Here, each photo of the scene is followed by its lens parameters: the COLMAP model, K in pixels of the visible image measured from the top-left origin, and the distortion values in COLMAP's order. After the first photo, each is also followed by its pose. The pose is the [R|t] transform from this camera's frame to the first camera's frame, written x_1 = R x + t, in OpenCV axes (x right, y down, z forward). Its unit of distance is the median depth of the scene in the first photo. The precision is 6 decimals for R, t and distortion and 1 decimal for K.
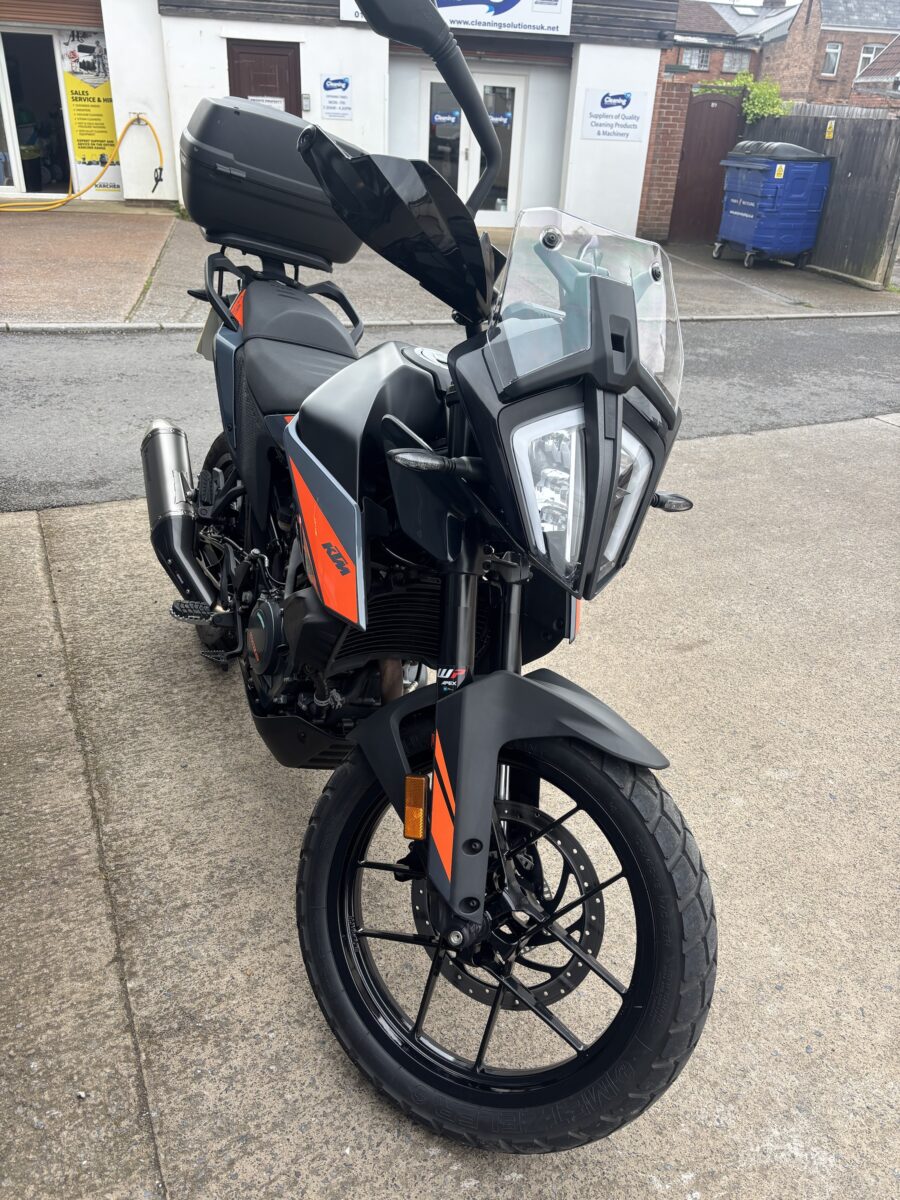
lens RADIAL K [[912.5, 0, 456.3], [0, 912.5, 601.2], [0, 0, 1]] dist [0.058132, -0.007185]
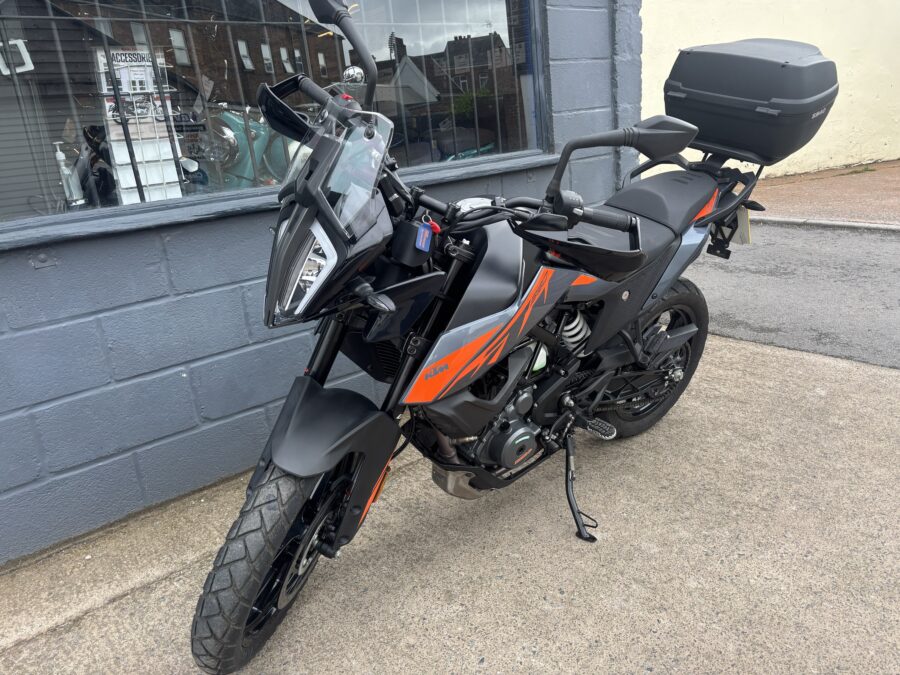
lens RADIAL K [[685.4, 0, 451.3], [0, 685.4, 323.5], [0, 0, 1]] dist [0.045558, -0.000197]
pose [[0.241294, 0.209826, -0.947497, 0.454521], [-0.364012, 0.924628, 0.112060, -0.086831], [0.899596, 0.317861, 0.299486, 0.307340]]
